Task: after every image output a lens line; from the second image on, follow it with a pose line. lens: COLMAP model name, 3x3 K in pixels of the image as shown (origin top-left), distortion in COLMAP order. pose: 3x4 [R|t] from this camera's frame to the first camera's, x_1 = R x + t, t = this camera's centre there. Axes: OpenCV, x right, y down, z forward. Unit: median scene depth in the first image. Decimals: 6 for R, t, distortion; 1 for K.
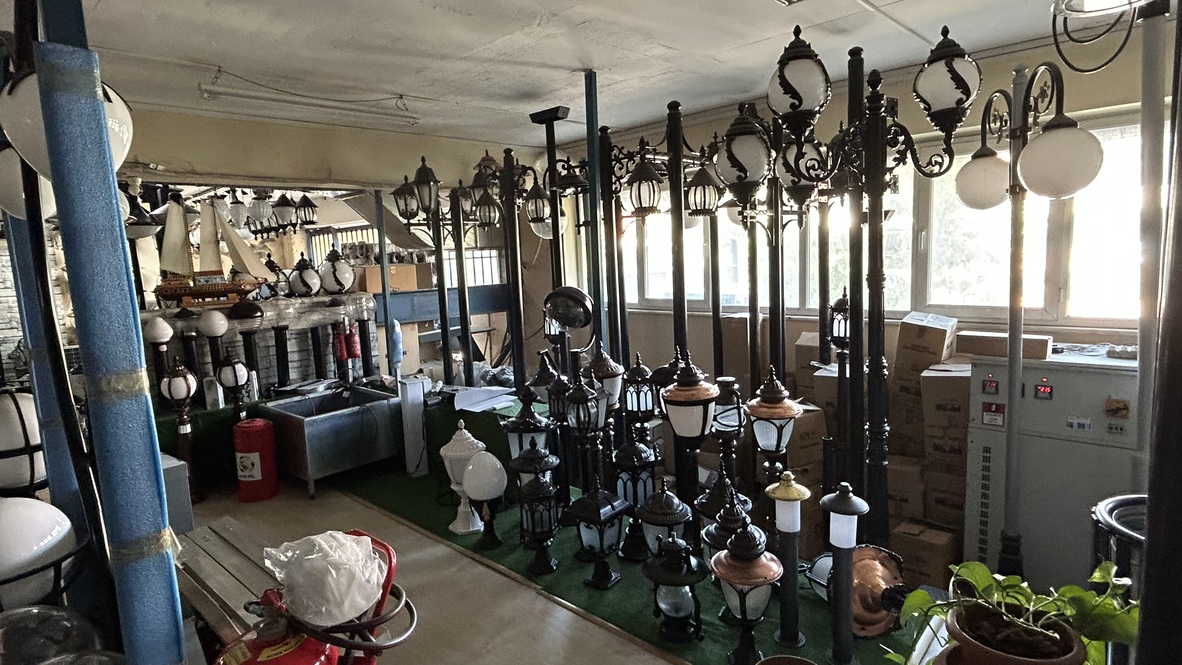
lens RADIAL K [[642.4, 0, 595.0], [0, 642.4, 328.8], [0, 0, 1]] dist [-0.004016, 0.007800]
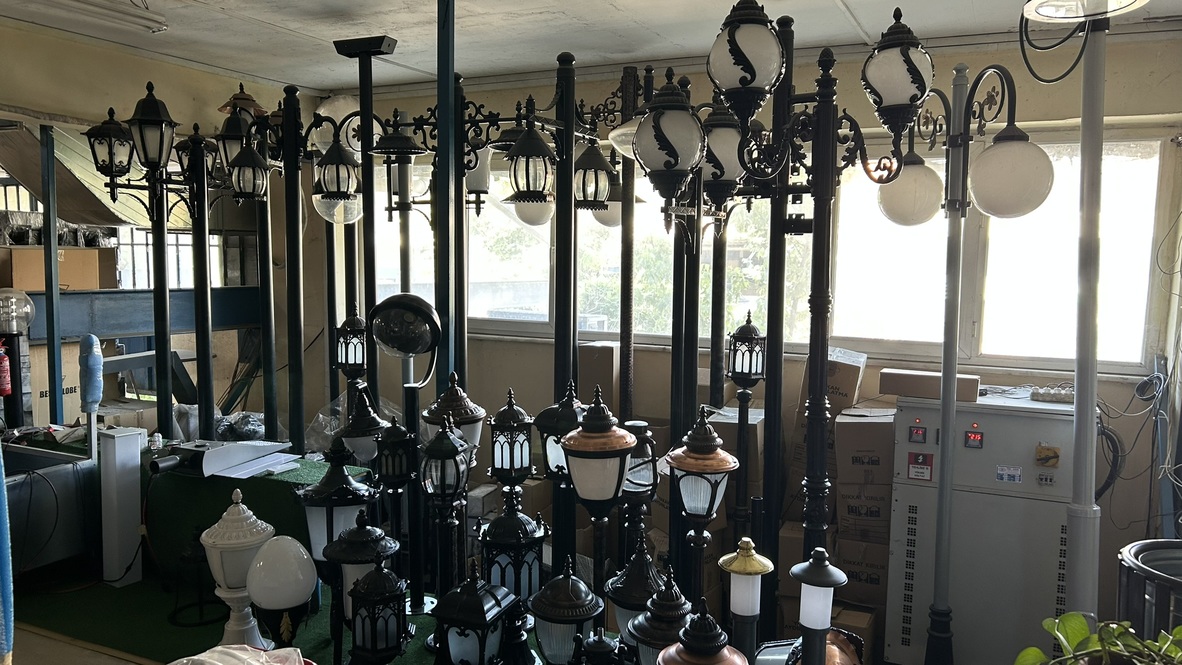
lens RADIAL K [[905.7, 0, 600.5], [0, 905.7, 336.4], [0, 0, 1]] dist [0.055481, -0.044088]
pose [[0.946216, 0.030442, 0.322099, -0.167153], [-0.020054, 0.999168, -0.035522, 0.012171], [-0.322913, 0.027152, 0.946039, -0.006860]]
